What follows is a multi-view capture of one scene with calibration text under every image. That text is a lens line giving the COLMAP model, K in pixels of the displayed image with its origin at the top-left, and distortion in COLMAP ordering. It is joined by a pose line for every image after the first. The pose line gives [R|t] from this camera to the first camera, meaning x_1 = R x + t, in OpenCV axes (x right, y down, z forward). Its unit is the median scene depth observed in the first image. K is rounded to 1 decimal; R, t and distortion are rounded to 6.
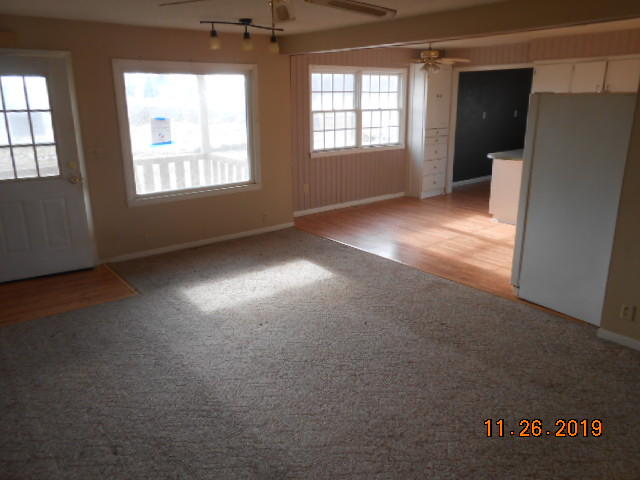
lens RADIAL K [[494.3, 0, 319.2], [0, 494.3, 230.1], [0, 0, 1]] dist [0.000534, 0.003114]
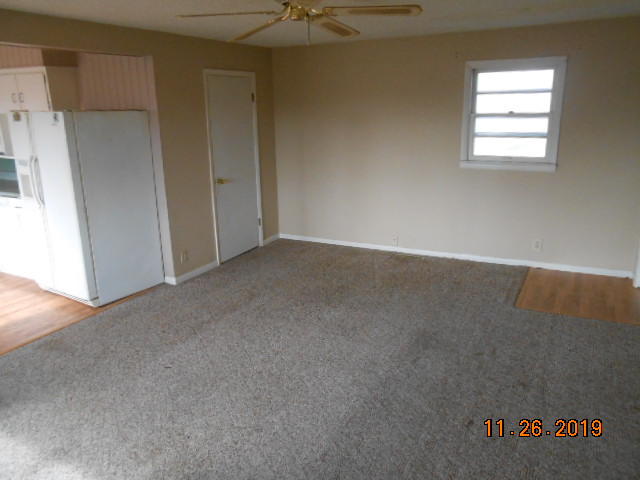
lens RADIAL K [[494.3, 0, 319.2], [0, 494.3, 230.1], [0, 0, 1]] dist [0.000534, 0.003114]
pose [[-0.394639, -0.205050, 0.895665, -0.692990], [0.268480, 0.906507, 0.325827, -0.229876], [-0.878737, 0.369052, -0.302691, 0.866080]]
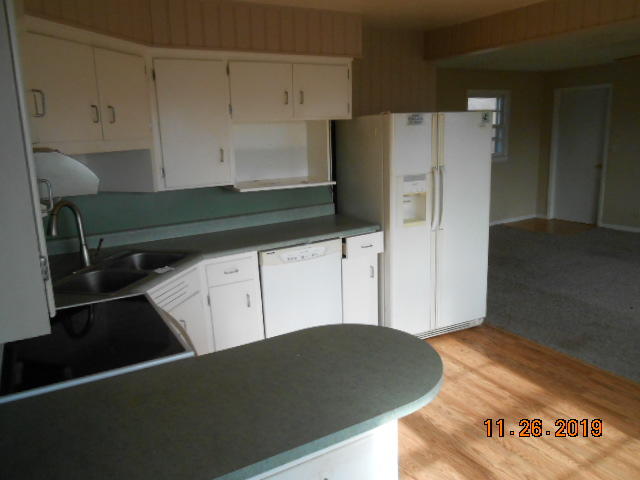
lens RADIAL K [[494.3, 0, 319.2], [0, 494.3, 230.1], [0, 0, 1]] dist [0.000534, 0.003114]
pose [[-0.987386, 0.014229, 0.157689, 0.562724], [0.084449, 0.889788, 0.448493, -0.492453], [-0.133928, 0.456153, -0.879766, 1.837048]]
